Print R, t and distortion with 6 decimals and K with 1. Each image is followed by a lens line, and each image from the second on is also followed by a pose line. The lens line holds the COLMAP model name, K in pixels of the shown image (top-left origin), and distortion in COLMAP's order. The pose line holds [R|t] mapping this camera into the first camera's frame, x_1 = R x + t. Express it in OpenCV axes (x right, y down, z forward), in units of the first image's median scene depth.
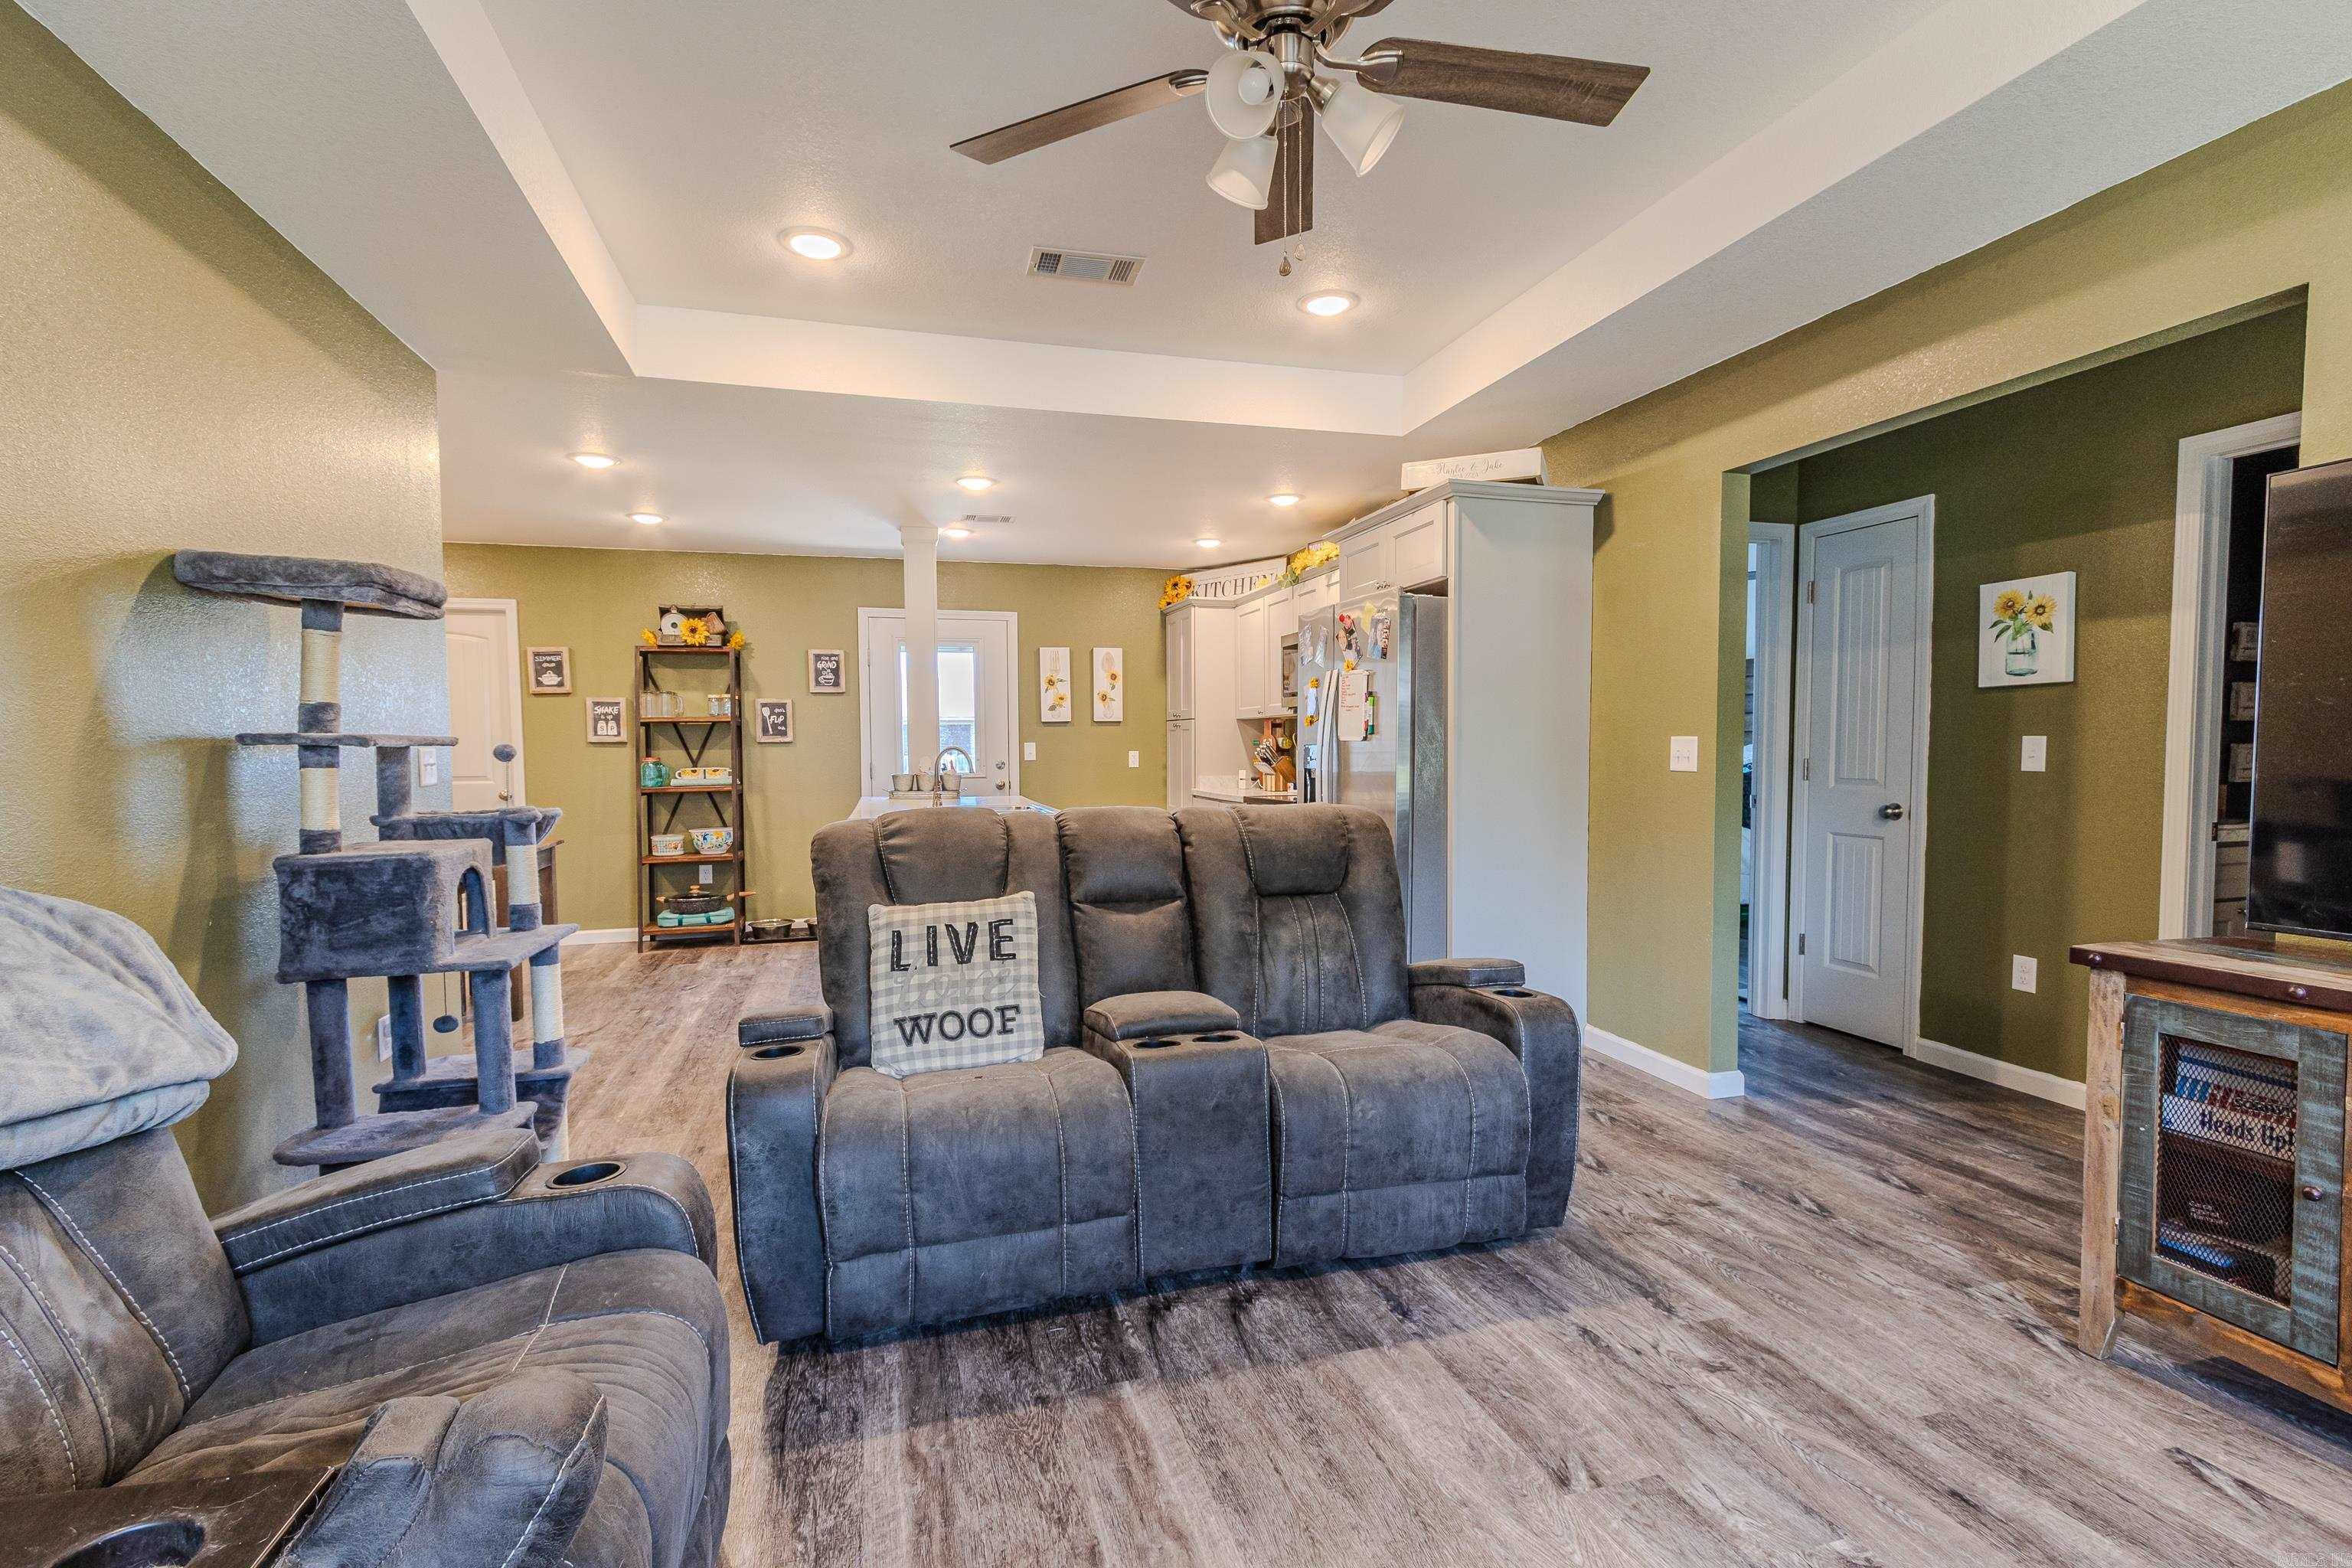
lens RADIAL K [[1079.5, 0, 1194.4], [0, 1079.5, 804.9], [0, 0, 1]] dist [0.005077, -0.002449]
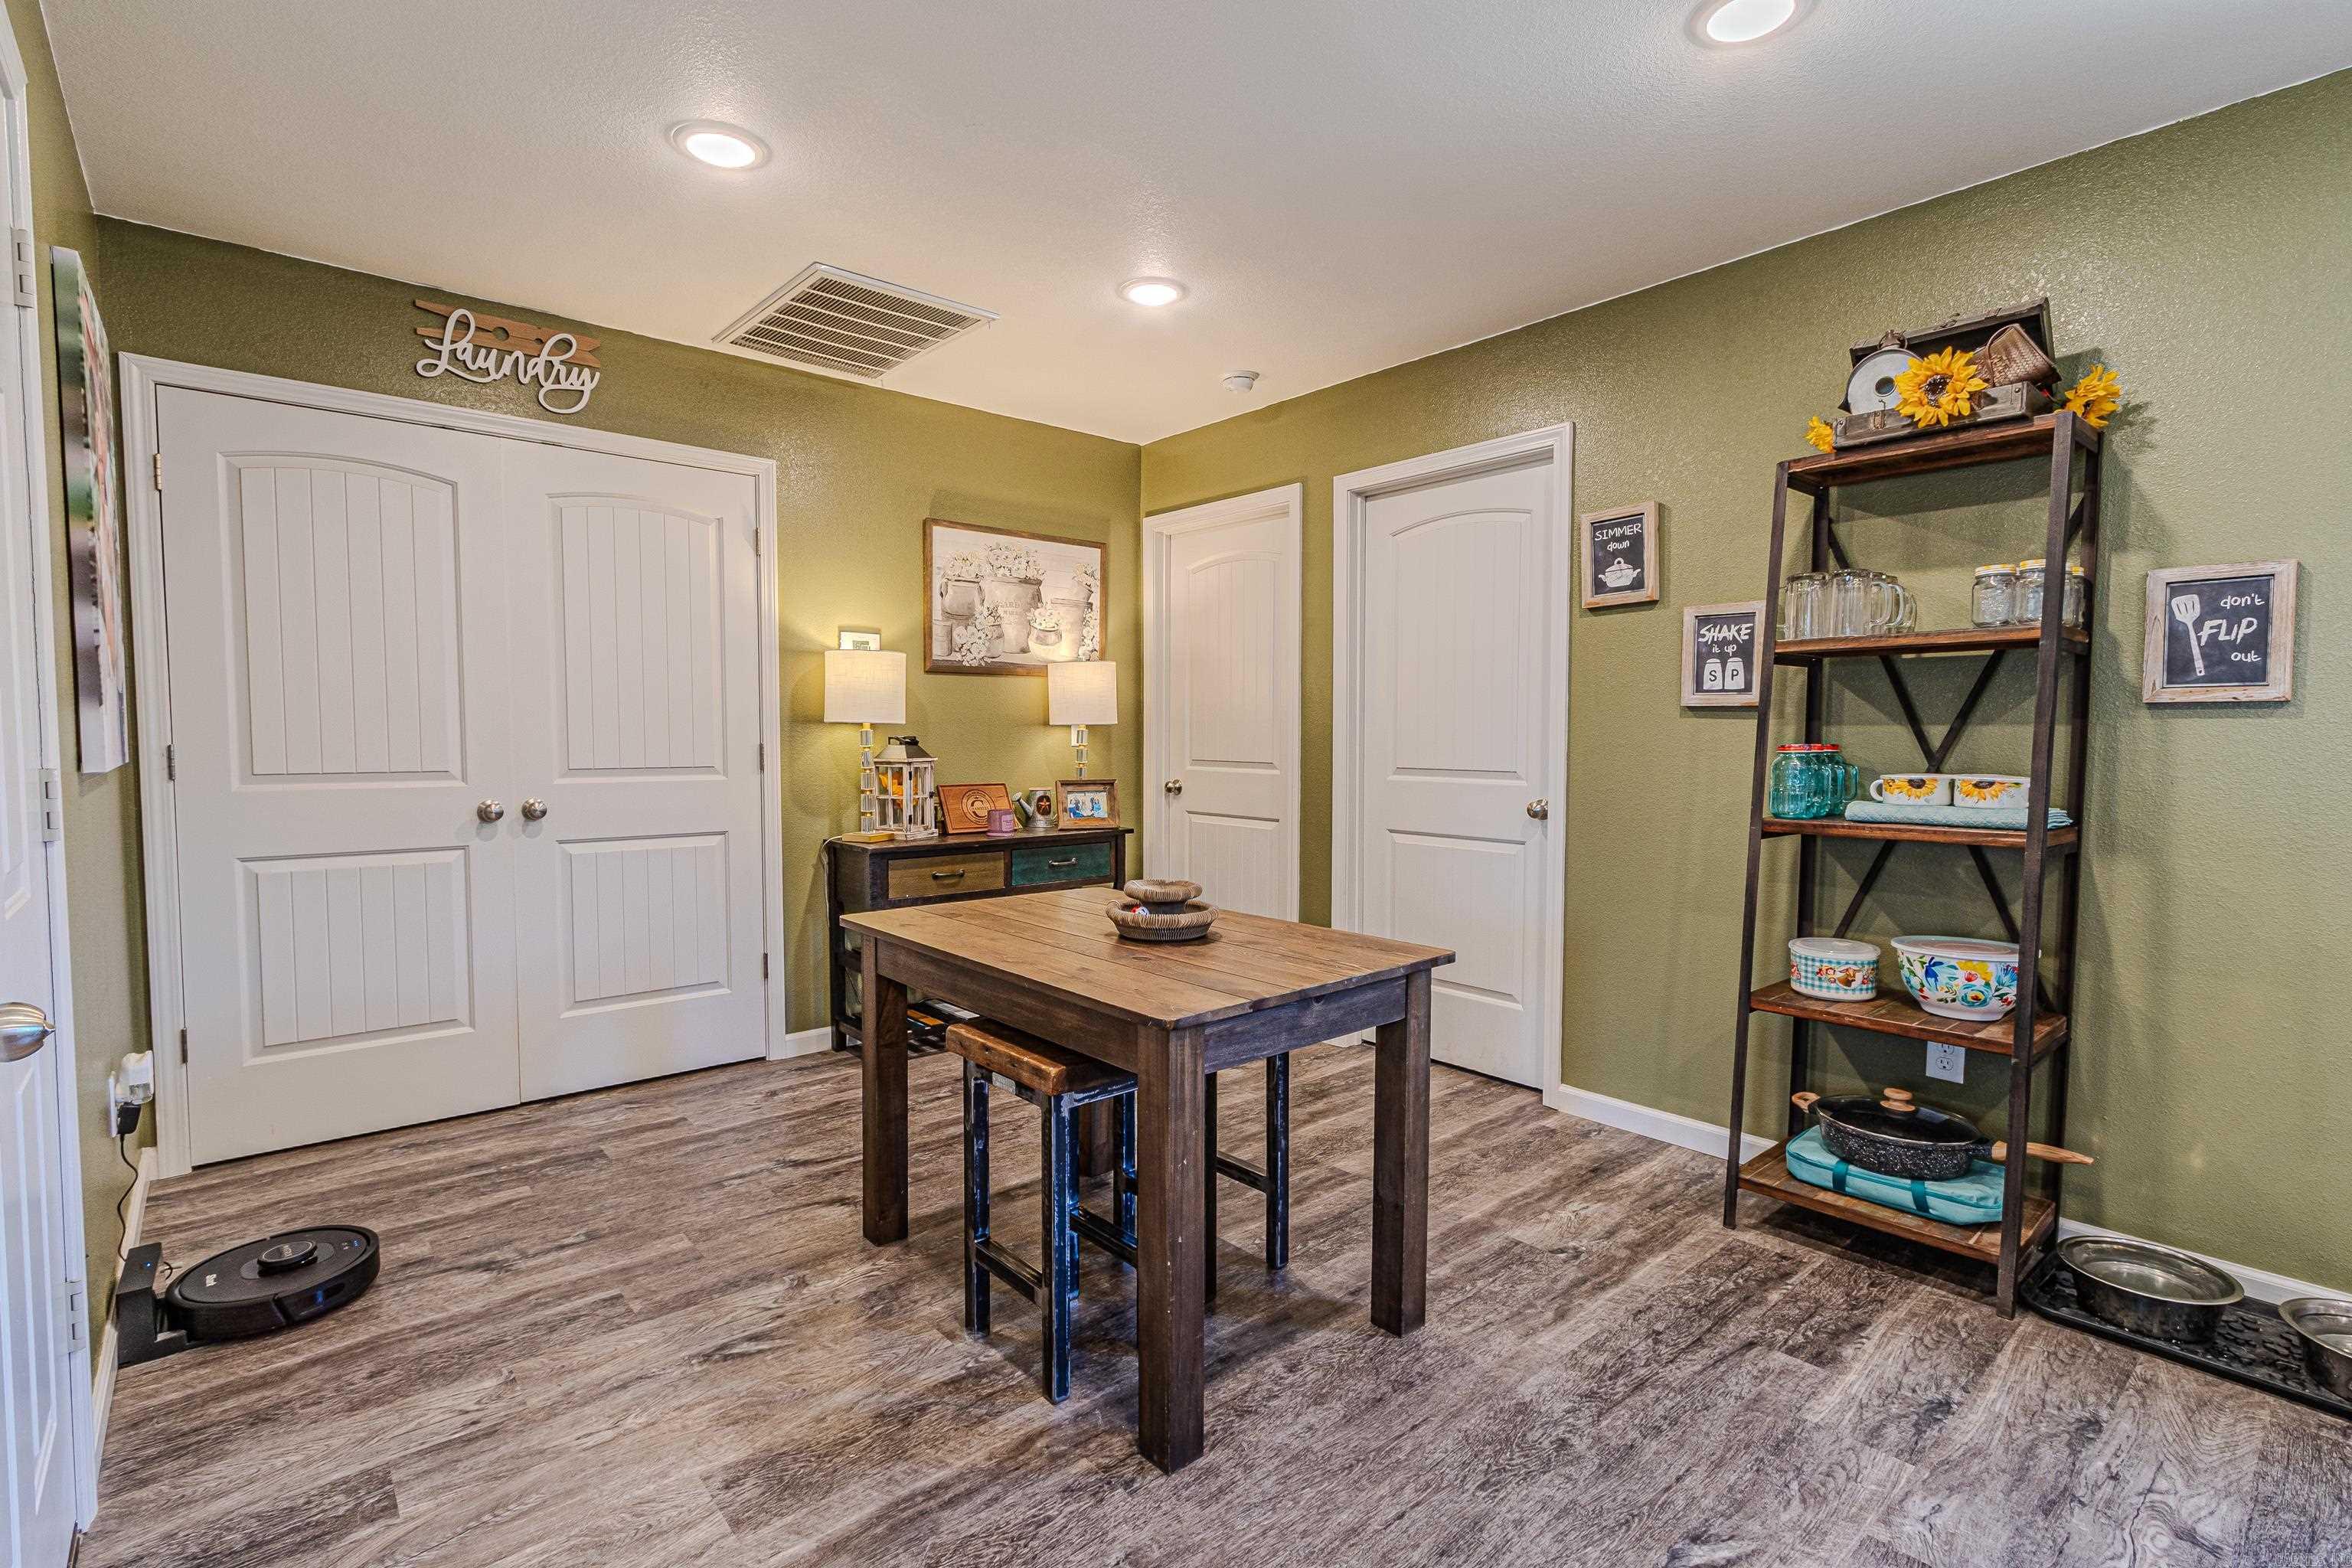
lens RADIAL K [[1079.5, 0, 1197.7], [0, 1079.5, 781.5], [0, 0, 1]] dist [0.005077, -0.002449]
pose [[0.400110, 0.055832, -0.914765, -0.264553], [-0.056229, 0.997758, 0.036304, -0.036778], [0.914741, 0.036911, 0.402352, 0.738000]]
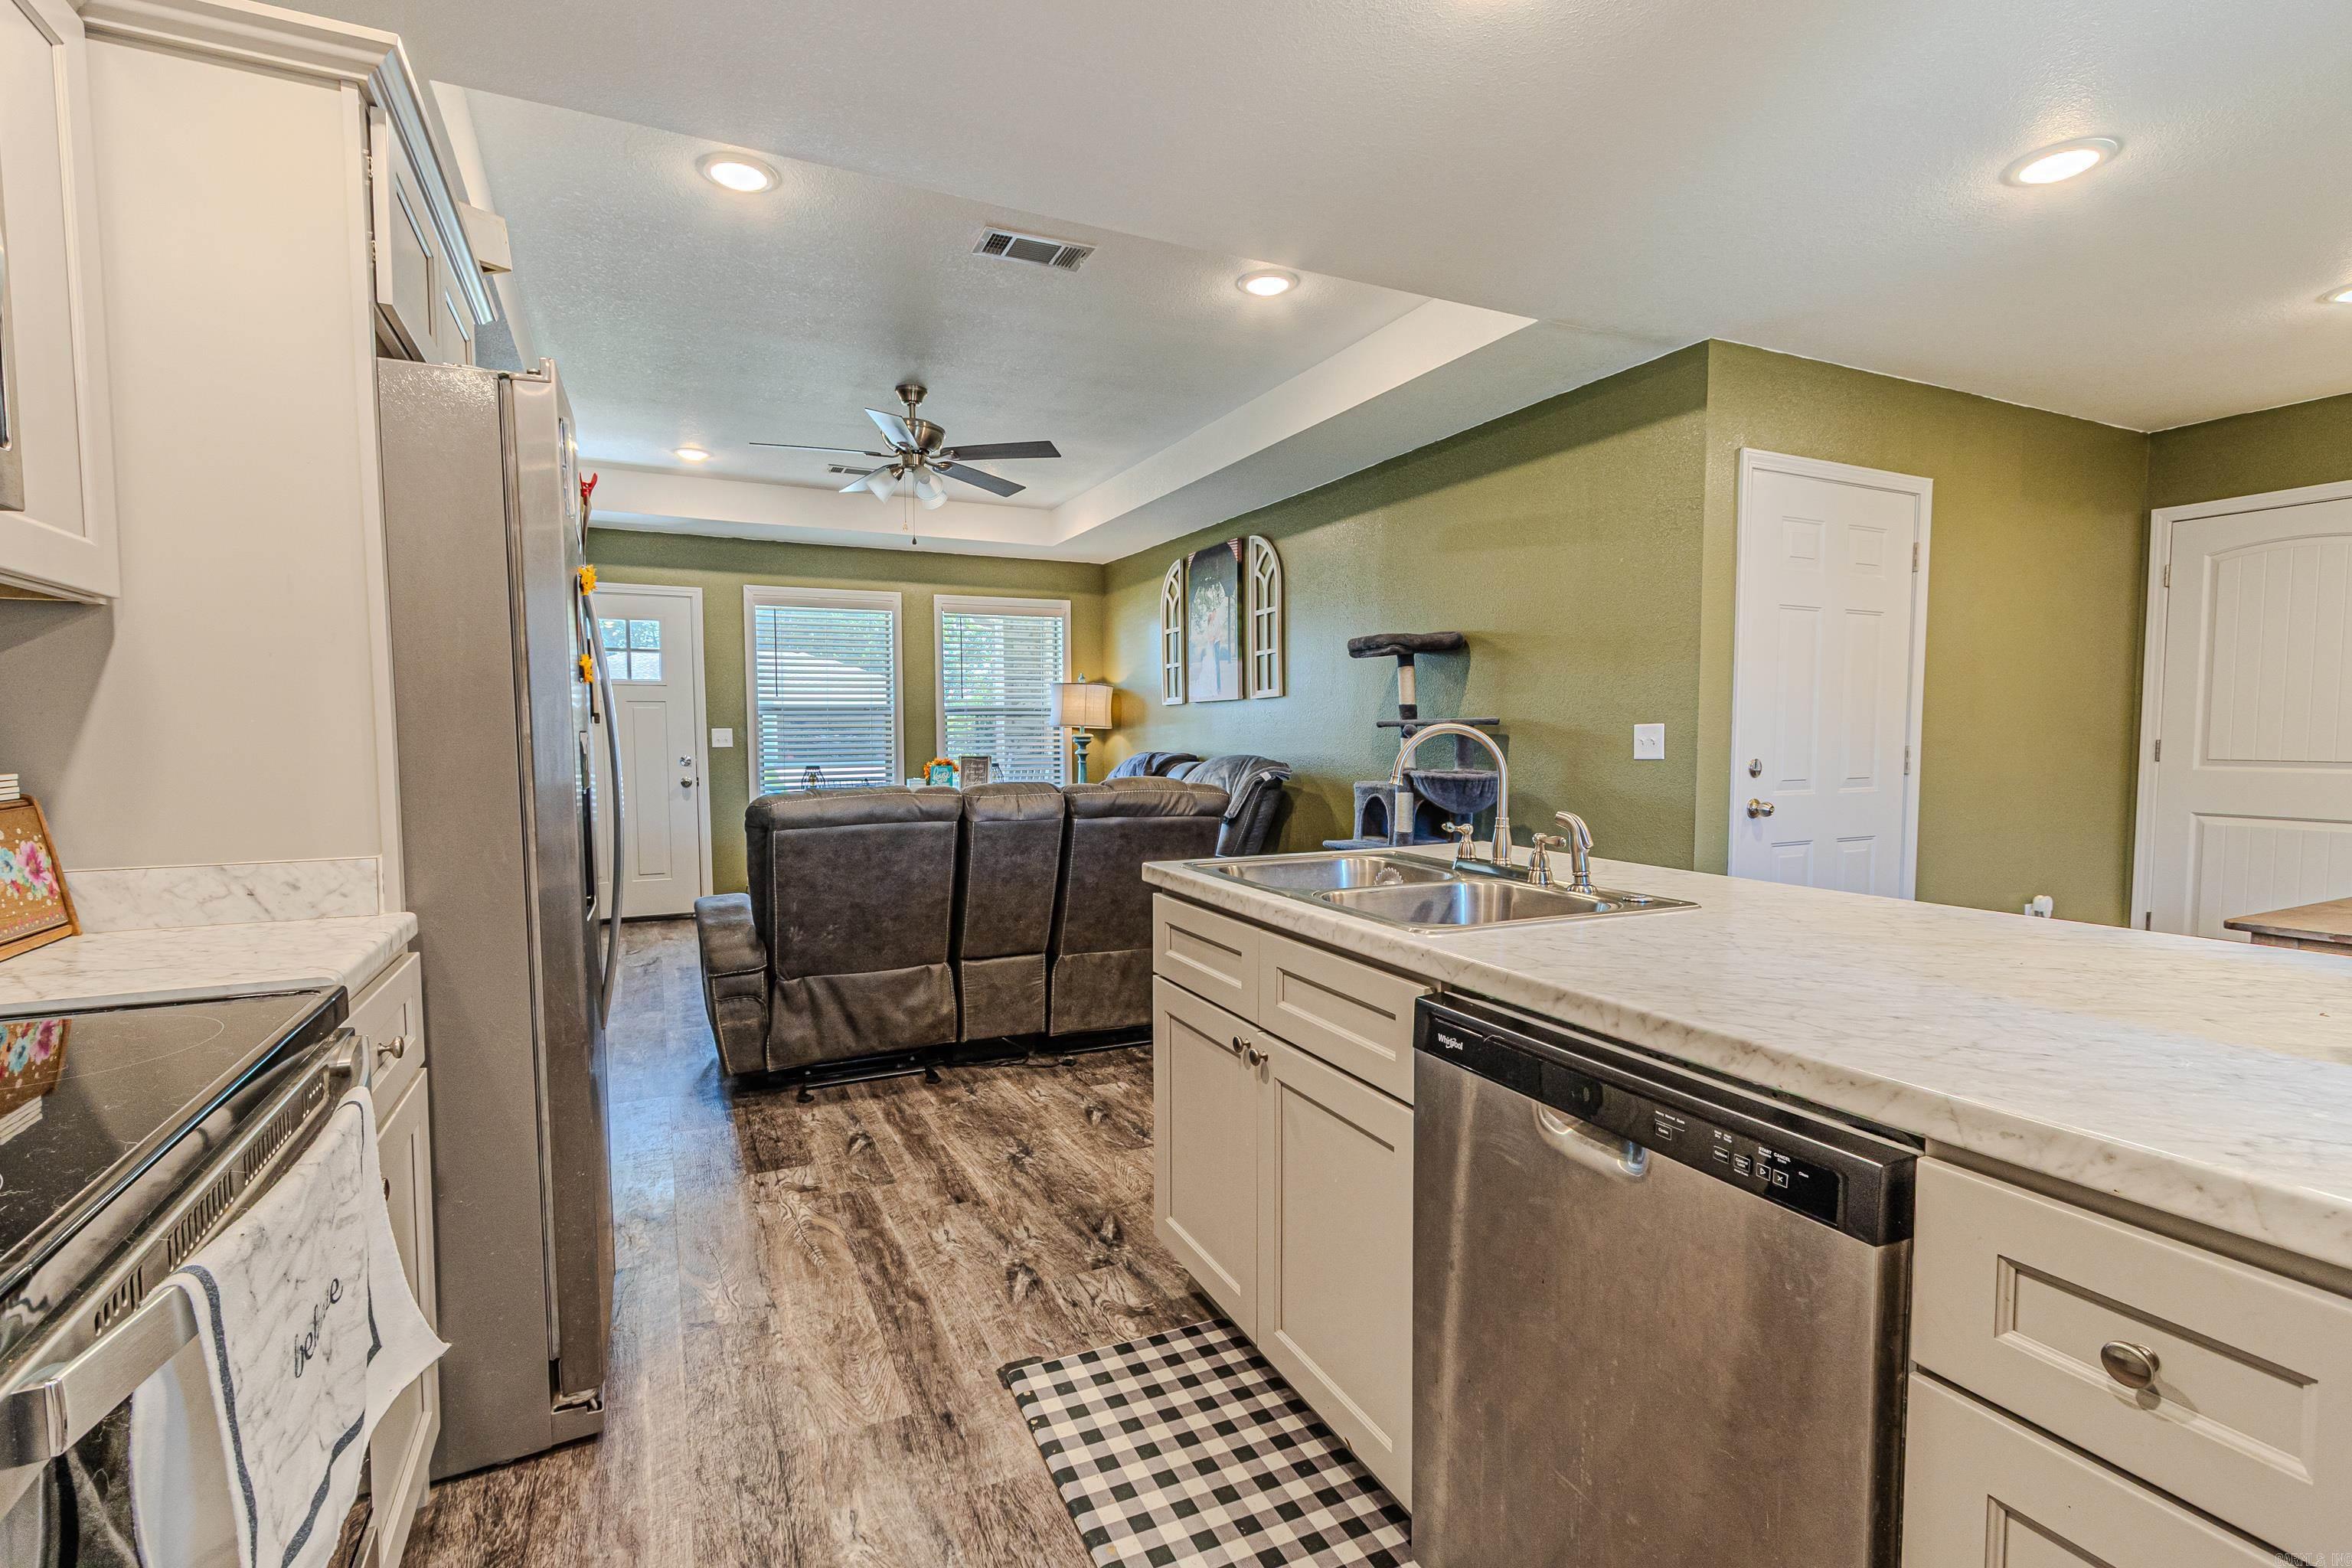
lens RADIAL K [[1079.5, 0, 1139.7], [0, 1079.5, 798.3], [0, 0, 1]] dist [0.005077, -0.002449]
pose [[-0.990637, 0.021835, -0.134761, -0.035421], [0.006245, 0.993341, 0.115042, -0.063527], [0.136376, 0.113124, -0.984177, 1.199677]]
